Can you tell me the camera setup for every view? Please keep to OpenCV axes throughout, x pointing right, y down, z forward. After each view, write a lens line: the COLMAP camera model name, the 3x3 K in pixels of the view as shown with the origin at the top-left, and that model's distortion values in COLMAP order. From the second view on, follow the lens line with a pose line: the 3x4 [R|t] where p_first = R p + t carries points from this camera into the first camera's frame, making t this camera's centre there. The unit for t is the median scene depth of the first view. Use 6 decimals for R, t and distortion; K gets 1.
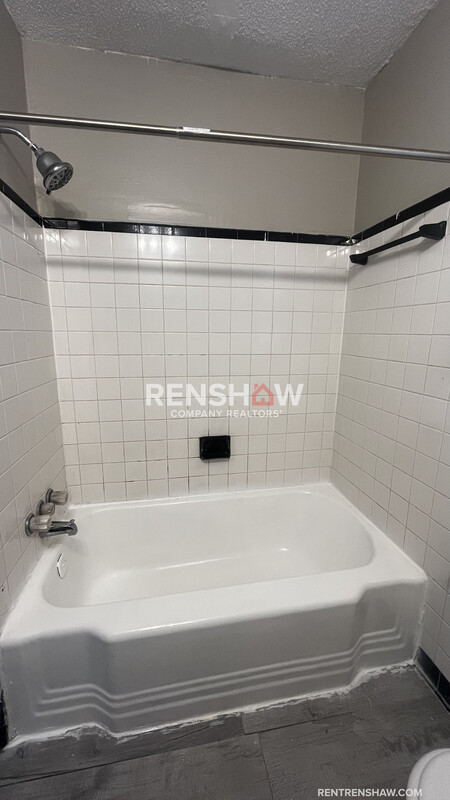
lens RADIAL K [[327.1, 0, 225.6], [0, 327.1, 397.0], [0, 0, 1]] dist [0.003226, 0.000664]
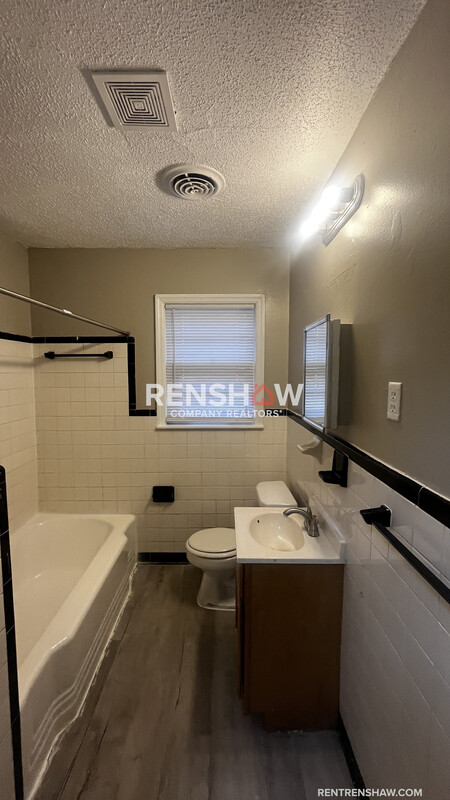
lens RADIAL K [[327.1, 0, 224.6], [0, 327.1, 399.7], [0, 0, 1]] dist [0.003226, 0.000664]
pose [[0.173719, -0.091469, 0.980538, -1.182118], [0.193593, 0.979421, 0.057066, -0.172488], [-0.965579, 0.179912, 0.187852, -0.066049]]
